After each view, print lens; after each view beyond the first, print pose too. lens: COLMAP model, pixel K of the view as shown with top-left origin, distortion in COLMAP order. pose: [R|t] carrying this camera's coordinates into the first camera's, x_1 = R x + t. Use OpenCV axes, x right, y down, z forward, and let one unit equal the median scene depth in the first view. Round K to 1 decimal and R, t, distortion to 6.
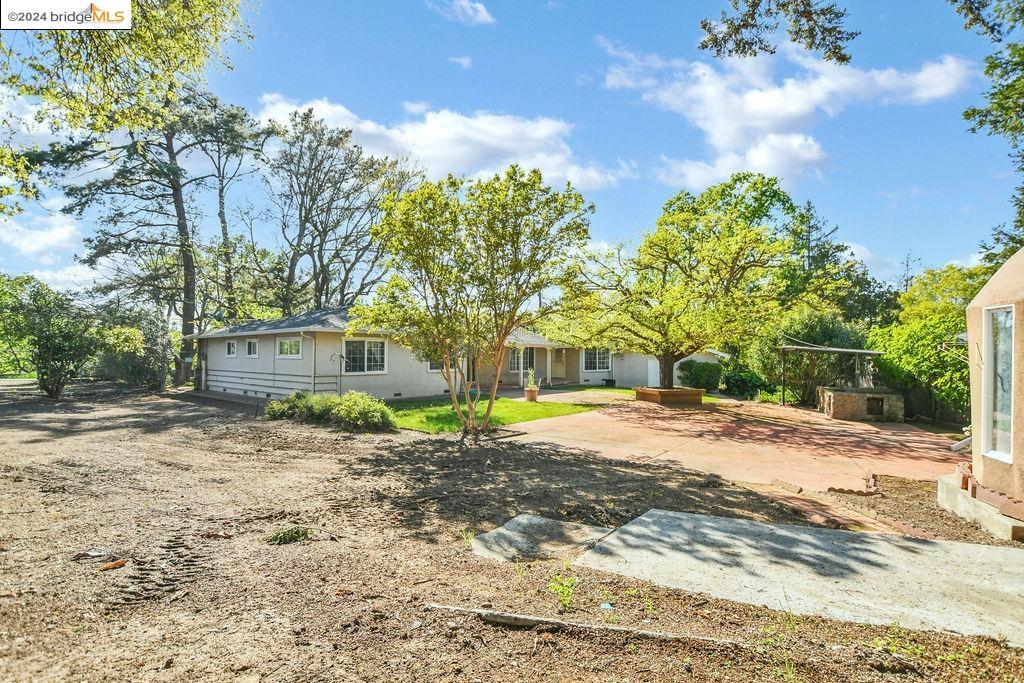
lens RADIAL K [[469.1, 0, 516.2], [0, 469.1, 340.8], [0, 0, 1]] dist [-0.013642, 0.000748]
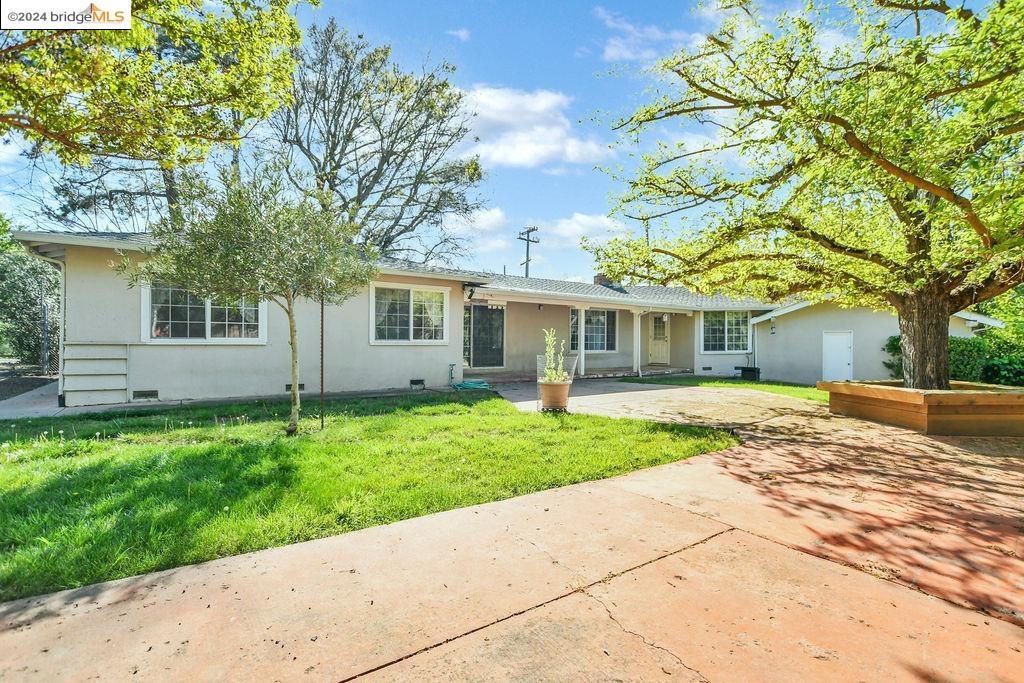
lens RADIAL K [[469.1, 0, 522.1], [0, 469.1, 341.5], [0, 0, 1]] dist [-0.013642, 0.000748]
pose [[0.970297, 0.000333, -0.241917, 0.085065], [0.004934, 0.999764, 0.021169, 0.046897], [0.241867, -0.021734, 0.970066, 0.473437]]
